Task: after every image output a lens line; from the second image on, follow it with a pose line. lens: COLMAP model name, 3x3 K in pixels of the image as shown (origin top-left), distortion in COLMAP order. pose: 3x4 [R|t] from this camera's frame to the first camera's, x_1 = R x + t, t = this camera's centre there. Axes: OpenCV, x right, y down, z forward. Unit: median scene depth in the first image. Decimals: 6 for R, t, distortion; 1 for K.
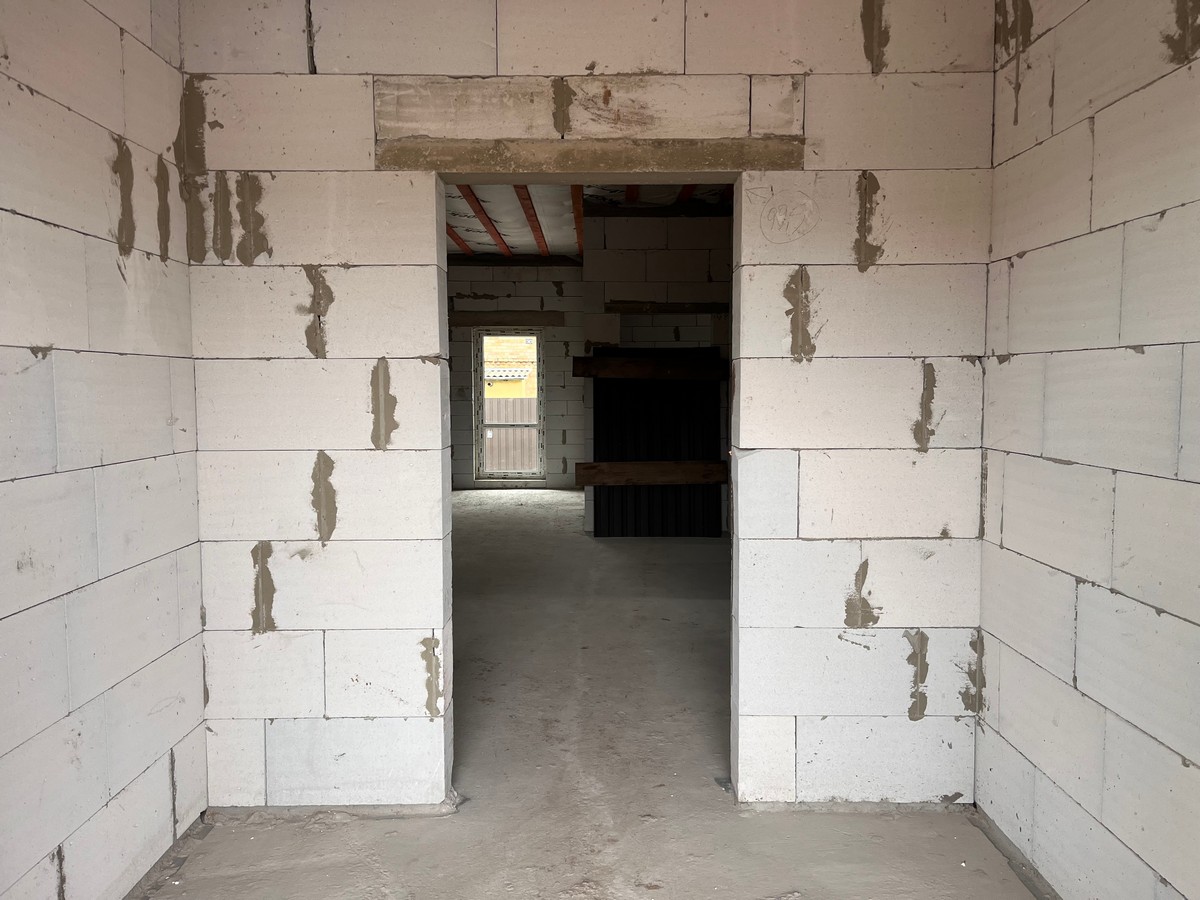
lens RADIAL K [[905.3, 0, 599.1], [0, 905.3, 451.9], [0, 0, 1]] dist [0.078964, -0.107070]
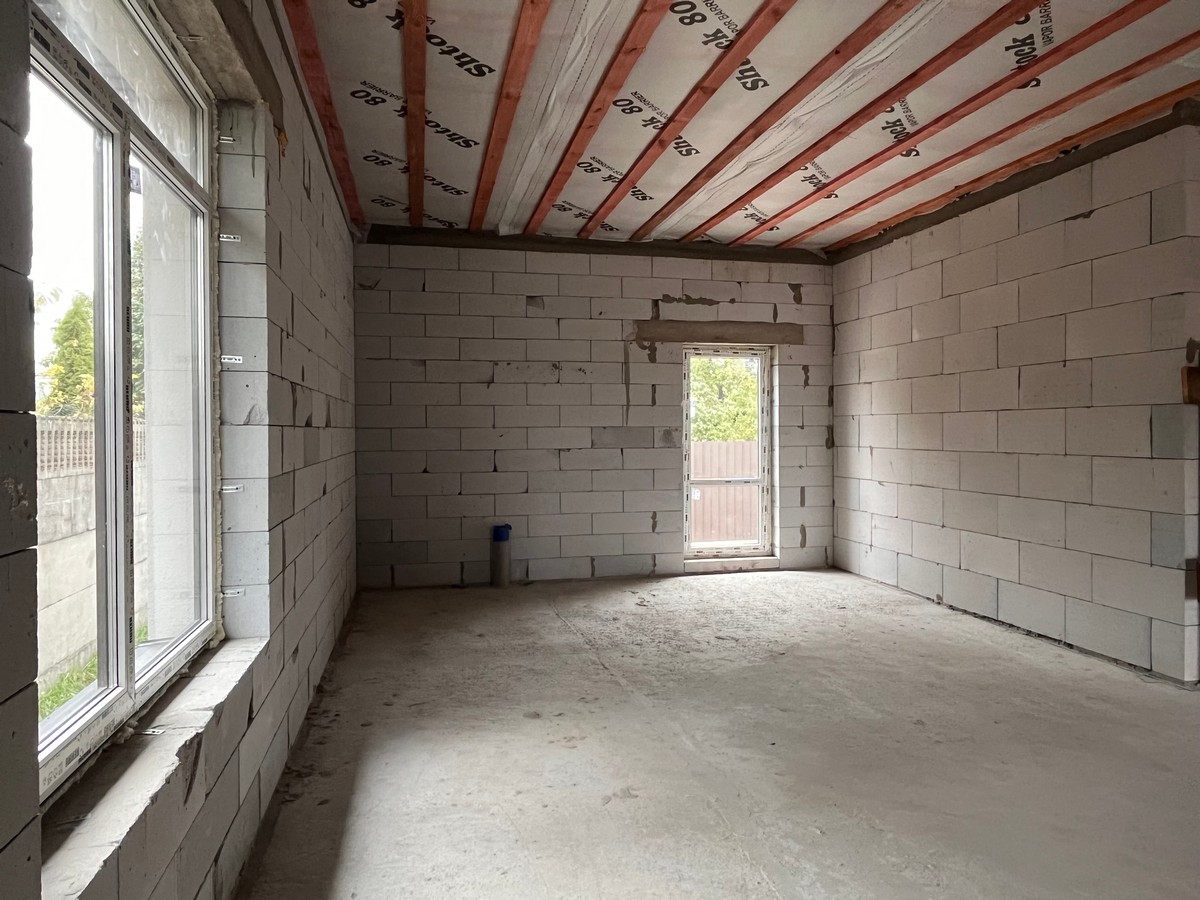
lens RADIAL K [[774.0, 0, 600.1], [0, 774.0, 437.7], [0, 0, 1]] dist [-0.001632, -0.003802]
pose [[0.974655, -0.005317, 0.223649, -0.334036], [0.020084, 0.997760, -0.063804, -0.027322], [-0.222809, 0.066678, 0.972579, 0.432475]]
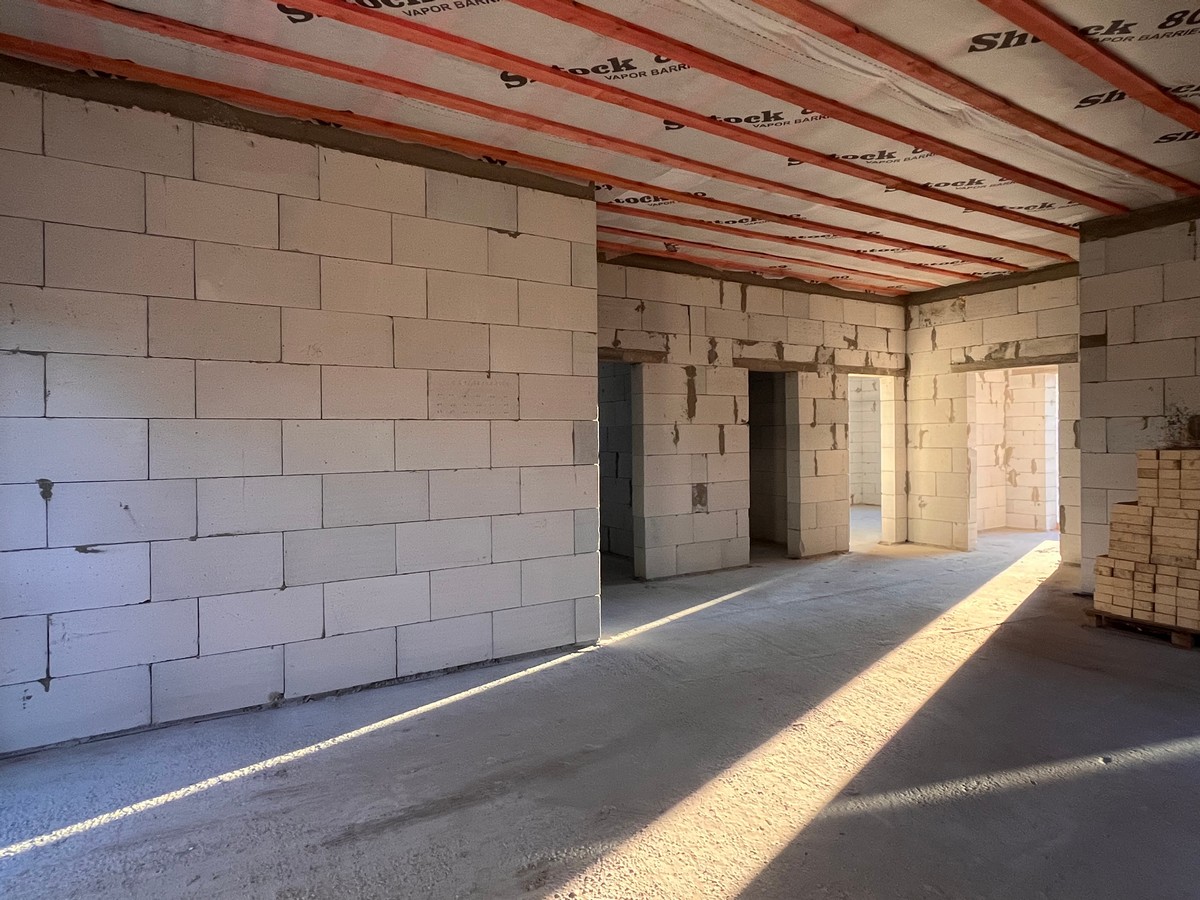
lens RADIAL K [[694.7, 0, 599.8], [0, 694.7, 440.3], [0, 0, 1]] dist [0.000194, -0.001764]
pose [[-0.531579, 0.003539, 0.847001, -0.337505], [0.074643, 0.996296, 0.042684, -0.063781], [-0.843713, 0.085912, -0.529875, 0.904137]]
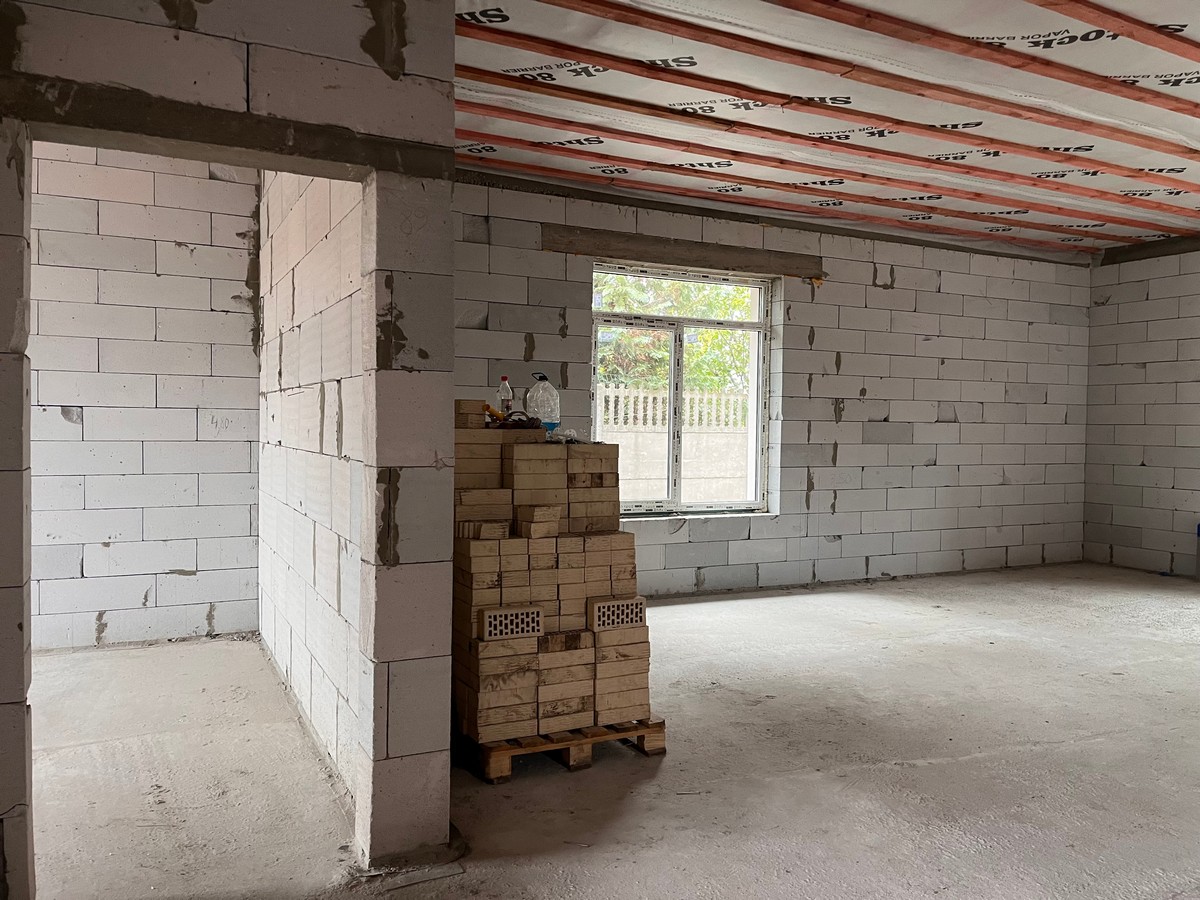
lens RADIAL K [[905.3, 0, 599.1], [0, 905.3, 451.9], [0, 0, 1]] dist [0.078964, -0.107070]
pose [[0.449476, 0.034235, -0.892636, 0.117074], [-0.079533, 0.996831, -0.001817, -0.015761], [0.889745, 0.071811, 0.450774, 0.295683]]
